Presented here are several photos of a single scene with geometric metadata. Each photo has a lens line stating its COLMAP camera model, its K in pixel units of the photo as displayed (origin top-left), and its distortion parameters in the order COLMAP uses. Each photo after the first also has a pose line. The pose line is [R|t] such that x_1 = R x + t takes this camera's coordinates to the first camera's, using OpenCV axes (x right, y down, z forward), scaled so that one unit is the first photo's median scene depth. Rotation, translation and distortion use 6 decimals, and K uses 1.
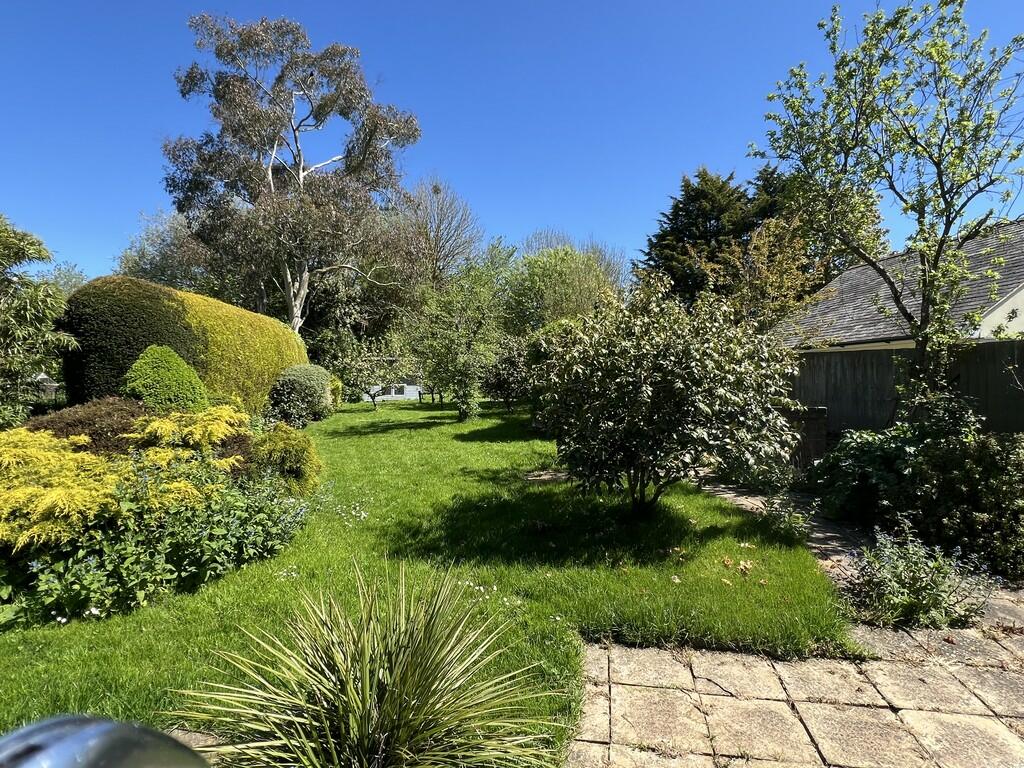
lens RADIAL K [[539.8, 0, 509.6], [0, 539.8, 380.8], [0, 0, 1]] dist [-0.004024, -0.000190]
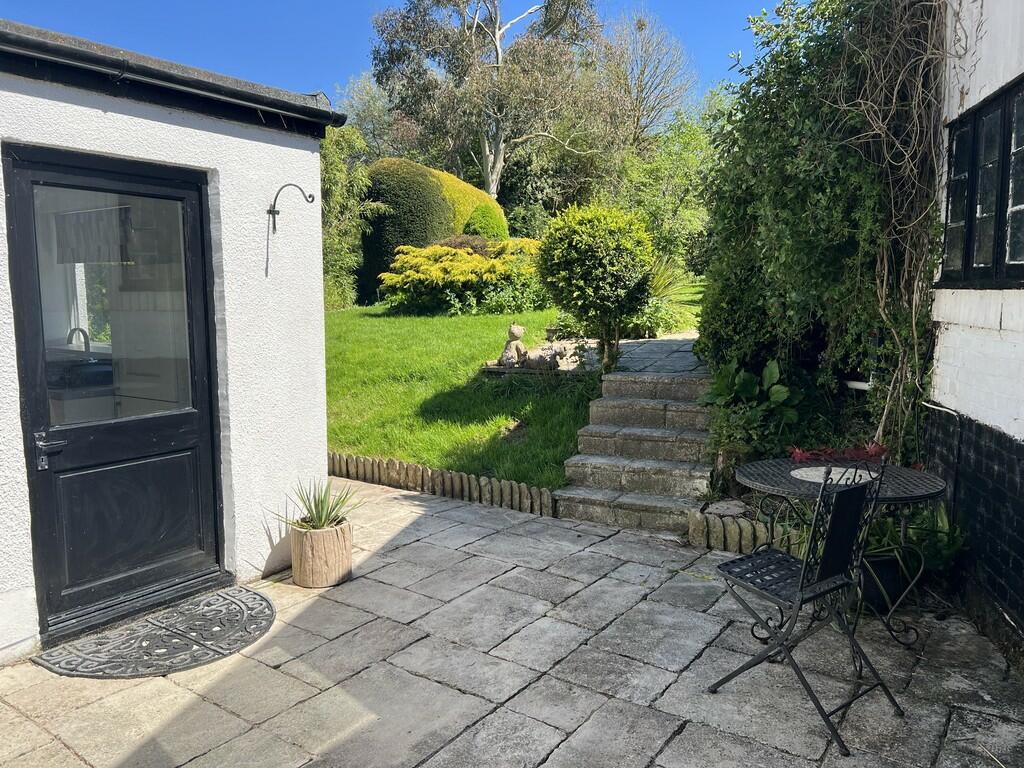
lens RADIAL K [[786.0, 0, 521.1], [0, 786.0, 384.2], [0, 0, 1]] dist [0.086061, -0.000998]
pose [[0.964749, 0.029084, -0.261559, 0.030928], [0.001952, 0.993056, 0.117623, 0.055053], [0.263164, -0.113988, 0.957994, -0.373899]]
